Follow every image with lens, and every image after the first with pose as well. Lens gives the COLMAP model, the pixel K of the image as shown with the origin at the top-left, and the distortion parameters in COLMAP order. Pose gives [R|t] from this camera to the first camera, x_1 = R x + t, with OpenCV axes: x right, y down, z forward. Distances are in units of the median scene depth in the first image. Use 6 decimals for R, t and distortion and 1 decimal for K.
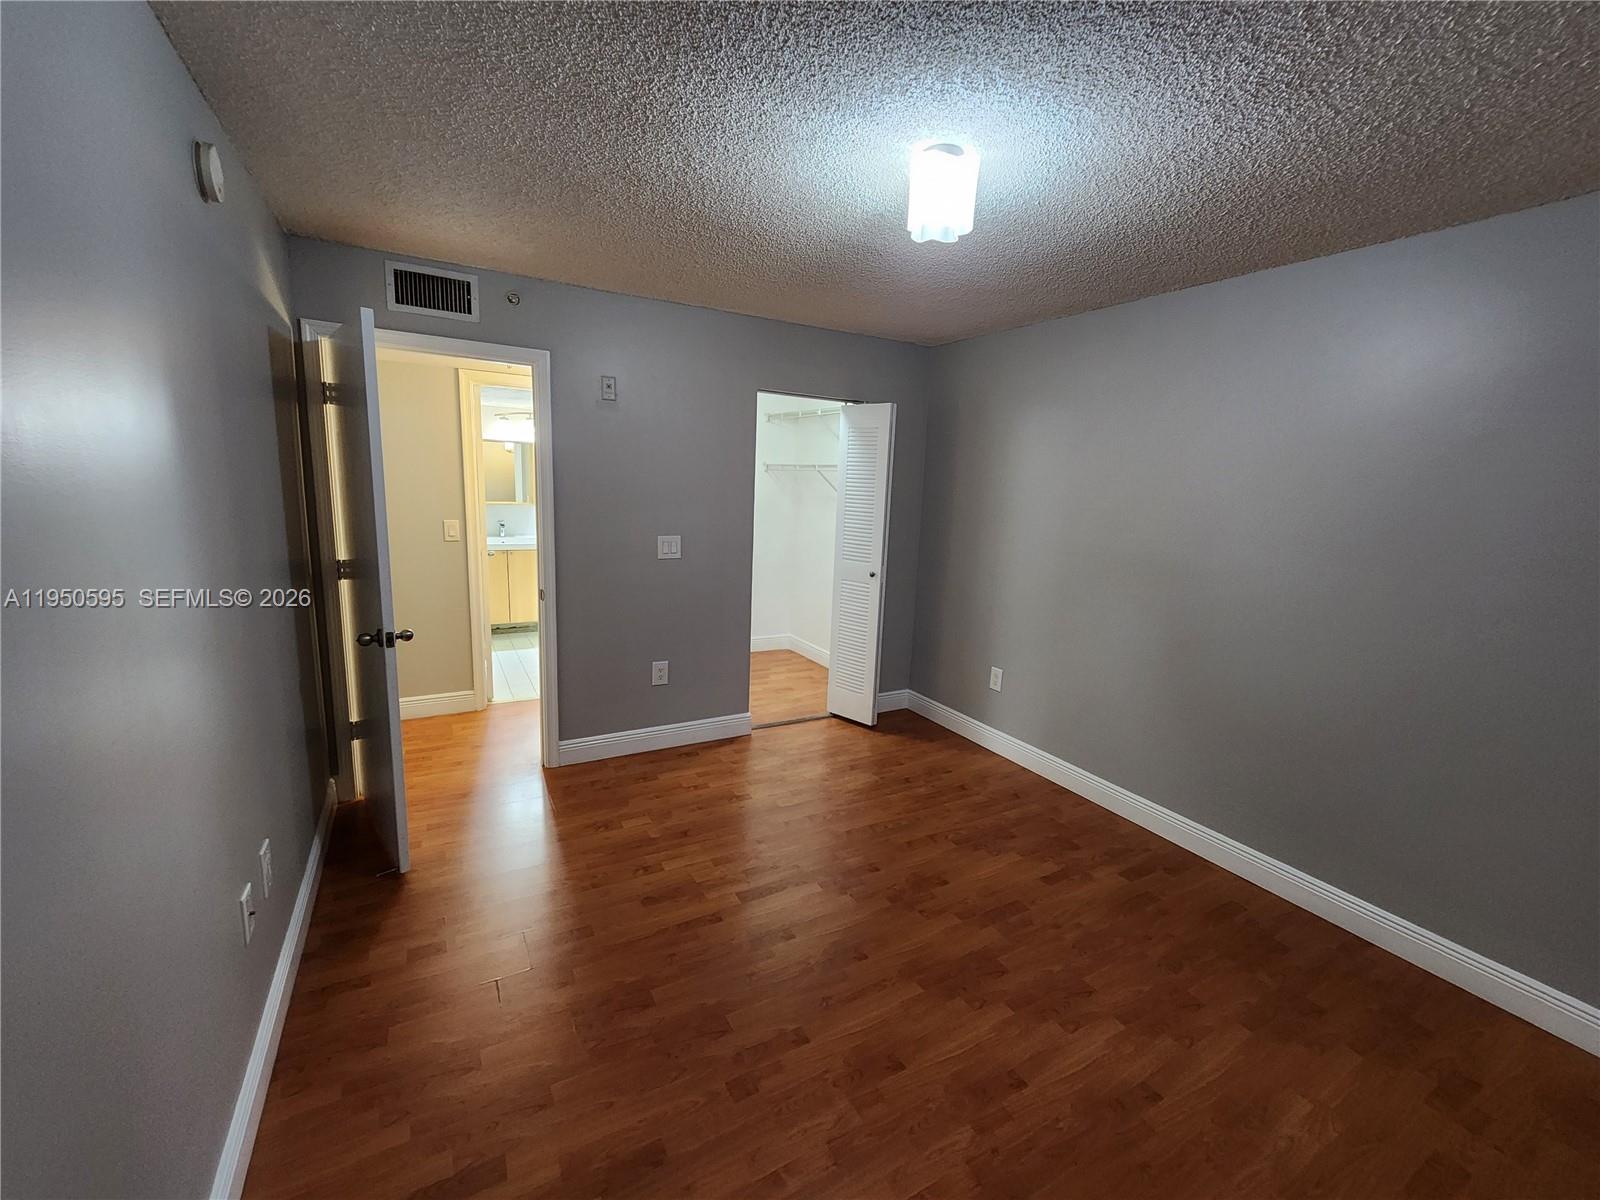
lens RADIAL K [[658.6, 0, 808.7], [0, 658.6, 594.5], [0, 0, 1]] dist [0.001125, 0.000039]
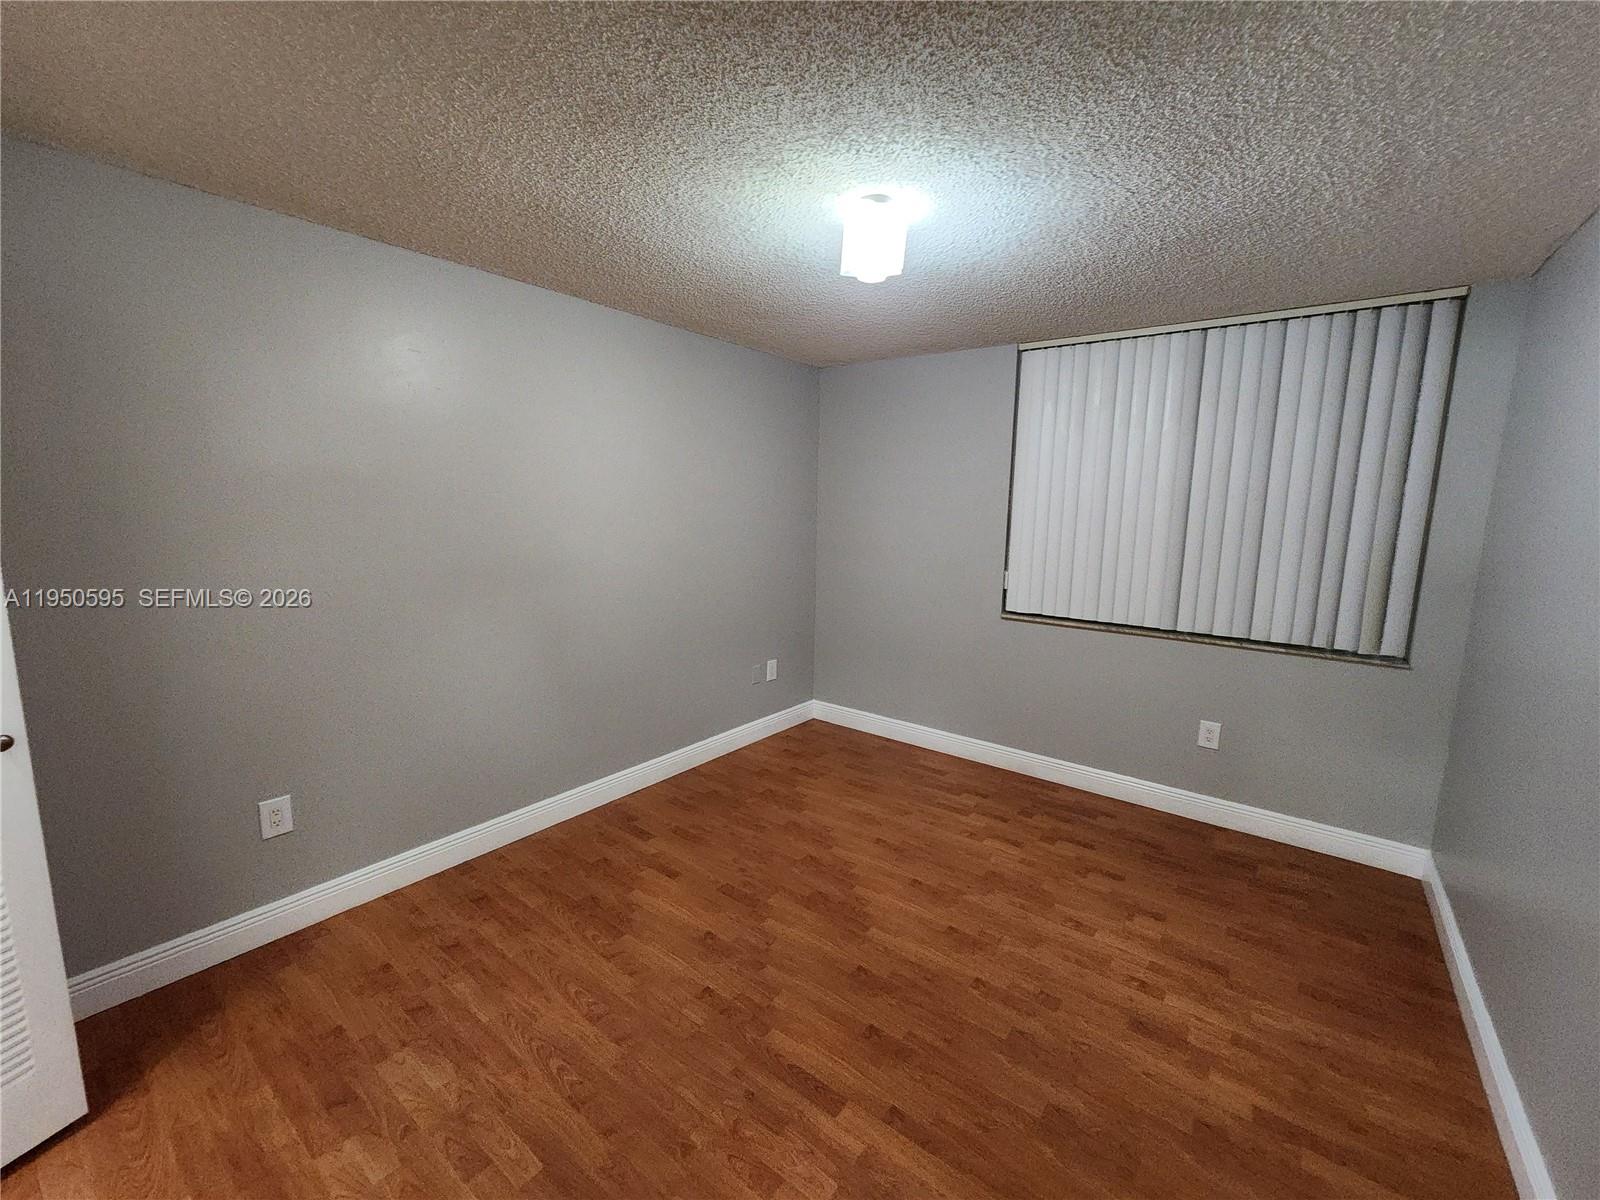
lens RADIAL K [[654.5, 0, 813.4], [0, 654.5, 598.2], [0, 0, 1]] dist [0.000125, 0.000294]
pose [[-0.387642, -0.182364, 0.903591, -0.481902], [0.122412, 0.961371, 0.246540, -0.177595], [-0.913646, 0.206180, -0.350344, 0.900881]]
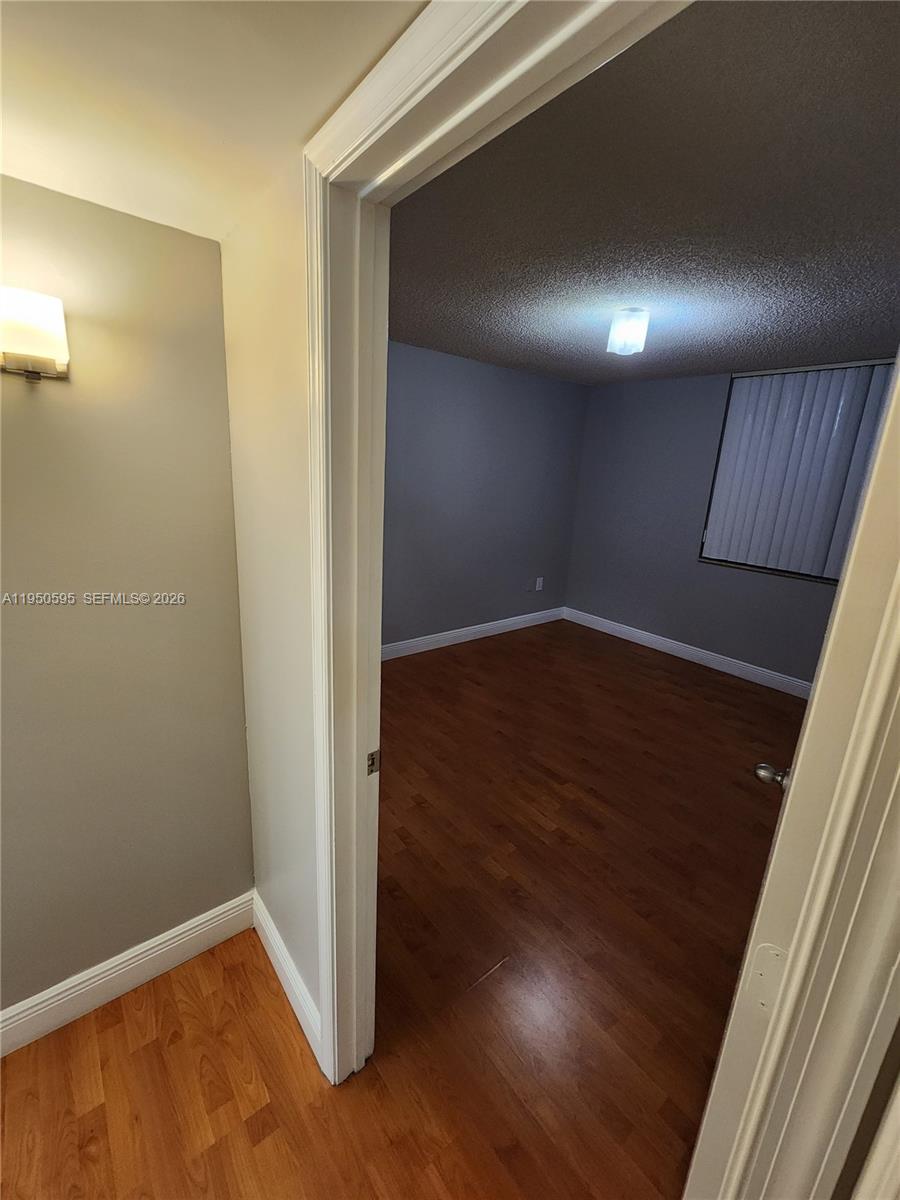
lens RADIAL K [[491.7, 0, 449.7], [0, 491.7, 590.1], [0, 0, 1]] dist [0.001928, -0.002199]
pose [[-0.155471, -0.290724, 0.944091, -0.739953], [0.110761, 0.944555, 0.309107, -0.224801], [-0.981611, 0.152625, -0.114650, 1.015111]]
